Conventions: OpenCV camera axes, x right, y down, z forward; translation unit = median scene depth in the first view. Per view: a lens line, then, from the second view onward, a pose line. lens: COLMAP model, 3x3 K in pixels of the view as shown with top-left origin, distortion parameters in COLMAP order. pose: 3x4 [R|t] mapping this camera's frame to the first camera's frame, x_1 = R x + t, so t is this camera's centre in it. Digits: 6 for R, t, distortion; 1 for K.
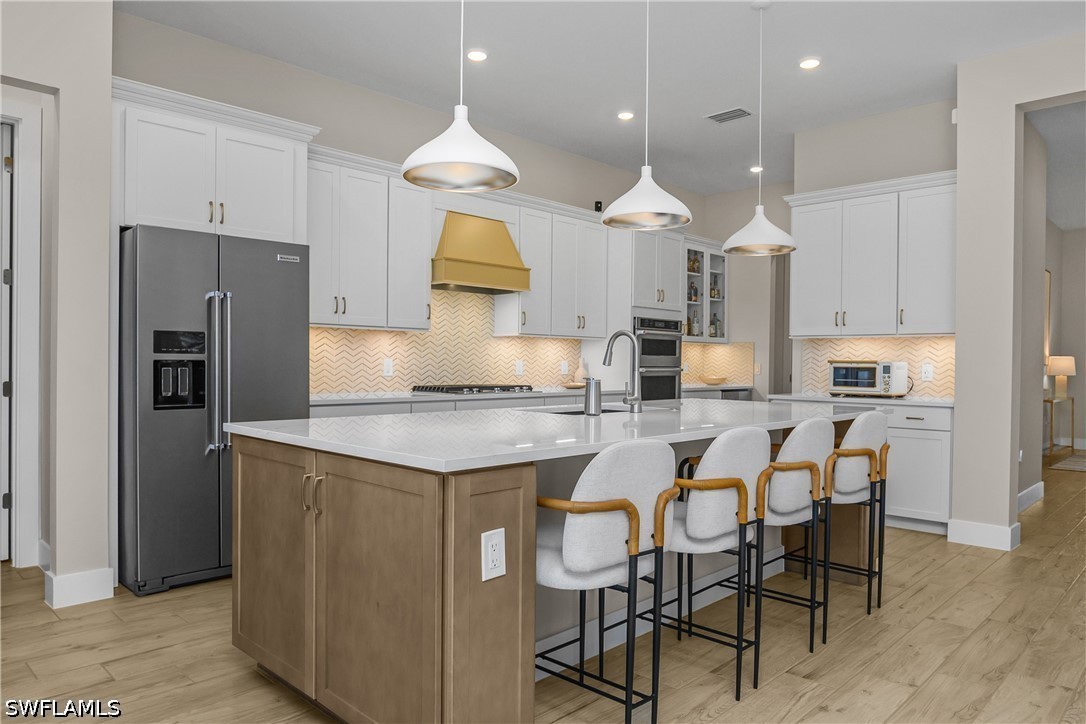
lens RADIAL K [[712.3, 0, 558.3], [0, 712.3, 359.7], [0, 0, 1]] dist [-0.032480, 0.002336]
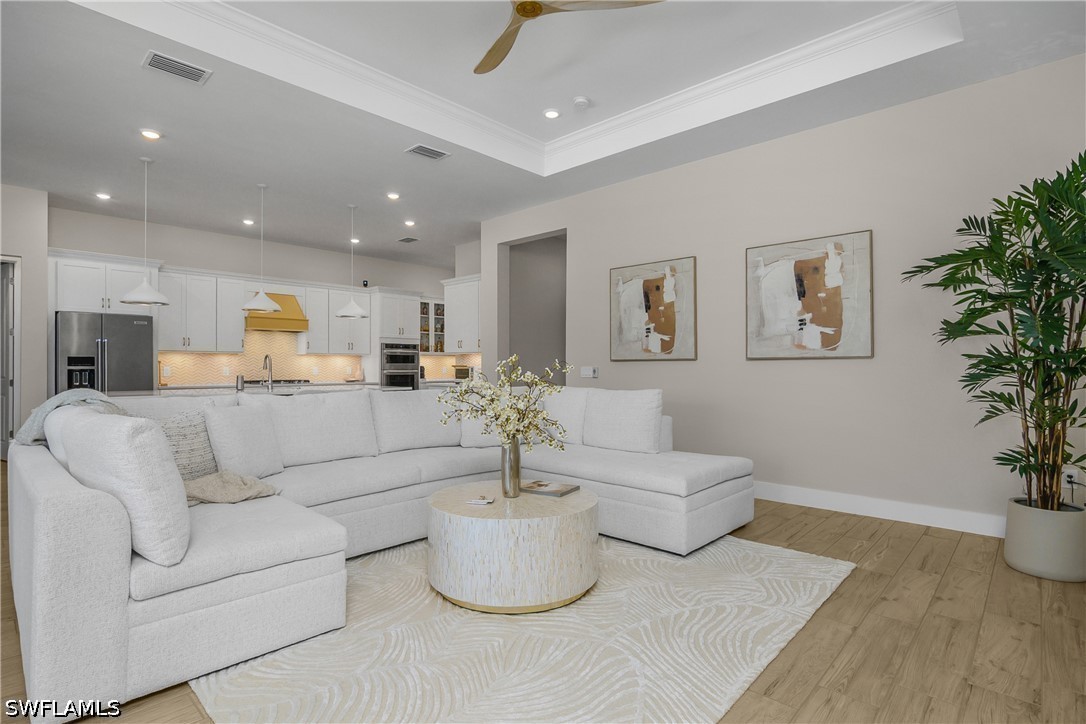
lens RADIAL K [[532.1, 0, 554.1], [0, 532.1, 362.5], [0, 0, 1]] dist [-0.023297, 0.004102]
pose [[0.999698, -0.010401, 0.022247, 0.663895], [0.010463, 0.999942, -0.002715, -0.000094], [-0.022218, 0.002947, 0.999749, -0.513261]]
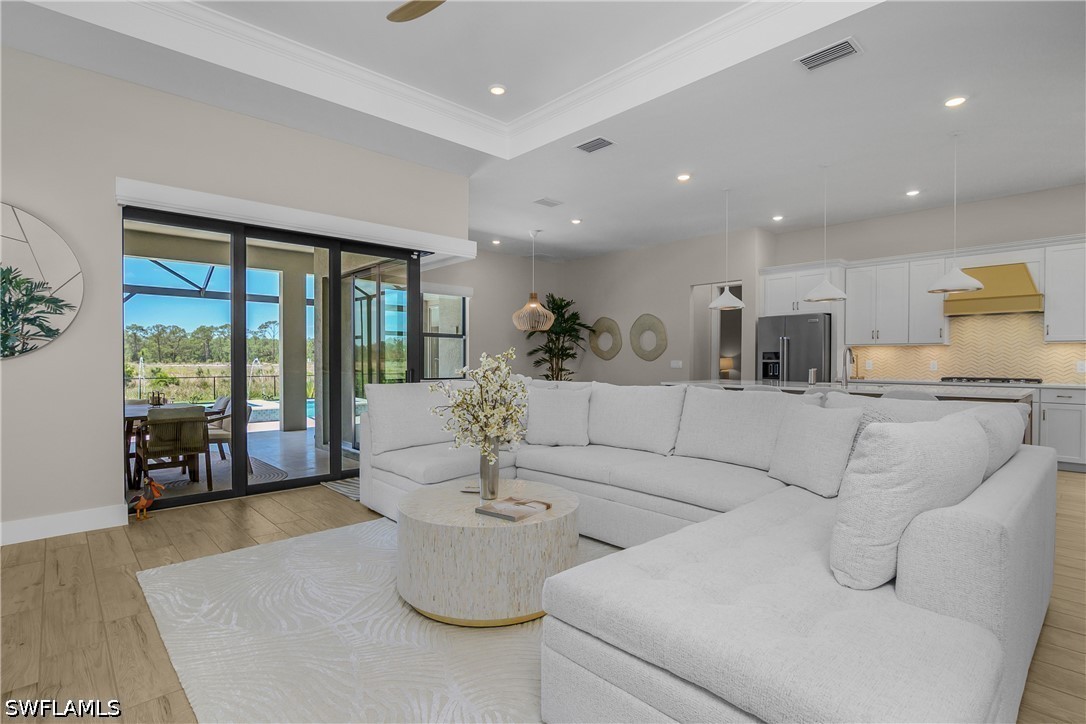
lens RADIAL K [[532.1, 0, 519.9], [0, 532.1, 359.2], [0, 0, 1]] dist [-0.023297, 0.004102]
pose [[-0.071521, -0.008093, -0.997406, 1.140678], [0.003800, 0.999958, -0.008386, 0.001841], [0.997432, -0.004390, -0.071487, 0.087190]]
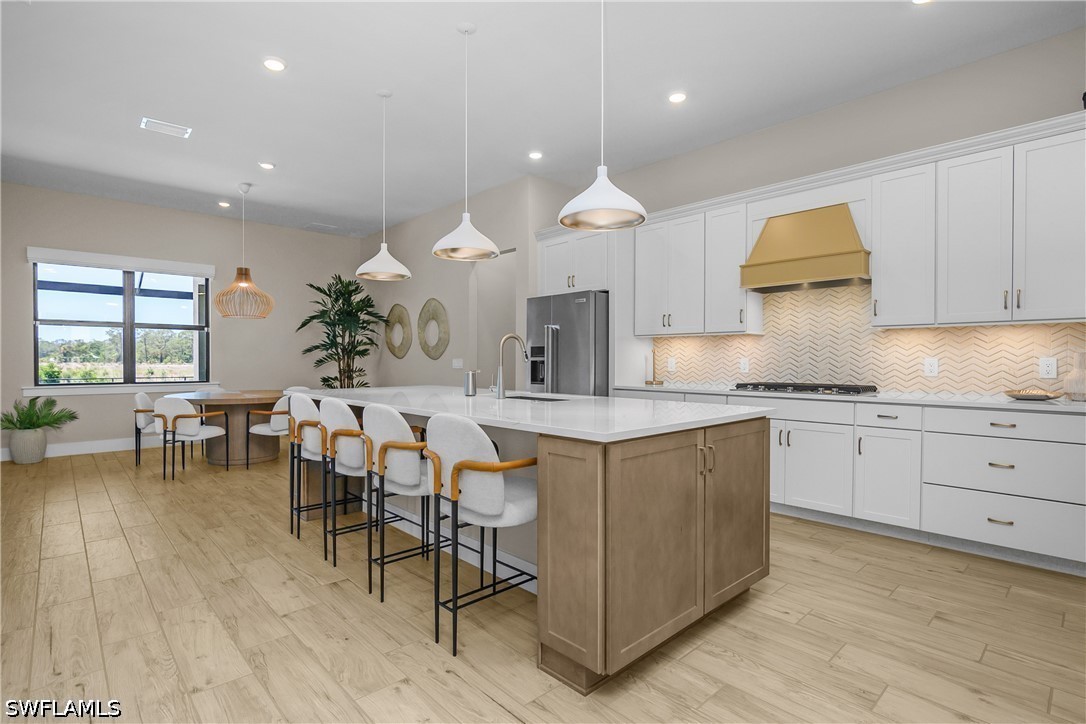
lens RADIAL K [[532.1, 0, 518.3], [0, 532.1, 355.5], [0, 0, 1]] dist [-0.023297, 0.004102]
pose [[-0.079013, -0.017946, -0.996712, 0.679680], [0.002402, 0.999832, -0.018192, 0.009286], [0.996871, -0.003832, -0.078957, 0.715605]]
